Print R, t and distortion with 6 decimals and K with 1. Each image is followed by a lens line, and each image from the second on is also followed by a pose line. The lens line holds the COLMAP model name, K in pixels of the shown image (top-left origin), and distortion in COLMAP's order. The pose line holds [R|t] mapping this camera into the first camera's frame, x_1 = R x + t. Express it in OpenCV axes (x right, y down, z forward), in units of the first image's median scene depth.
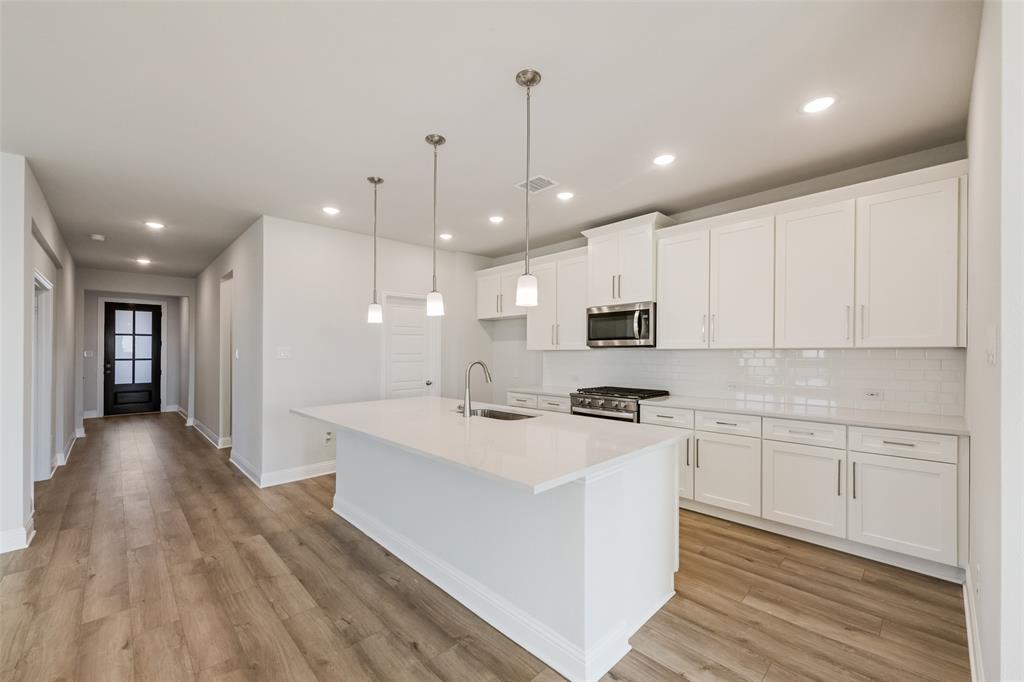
lens RADIAL K [[407.5, 0, 517.6], [0, 407.5, 347.2], [0, 0, 1]] dist [0.003636, -0.001707]
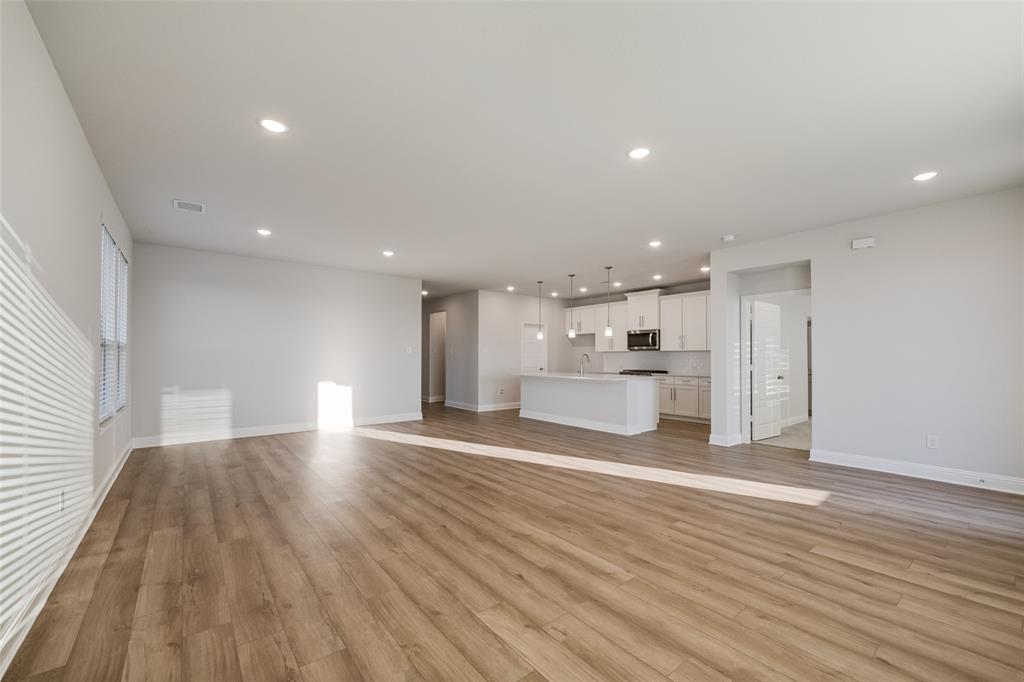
lens RADIAL K [[407.5, 0, 511.2], [0, 407.5, 340.4], [0, 0, 1]] dist [0.003636, -0.001707]
pose [[0.993783, 0.003201, -0.111291, -0.208056], [-0.006497, 0.999551, -0.029266, 0.018260], [0.111147, 0.029807, 0.993357, -1.255509]]
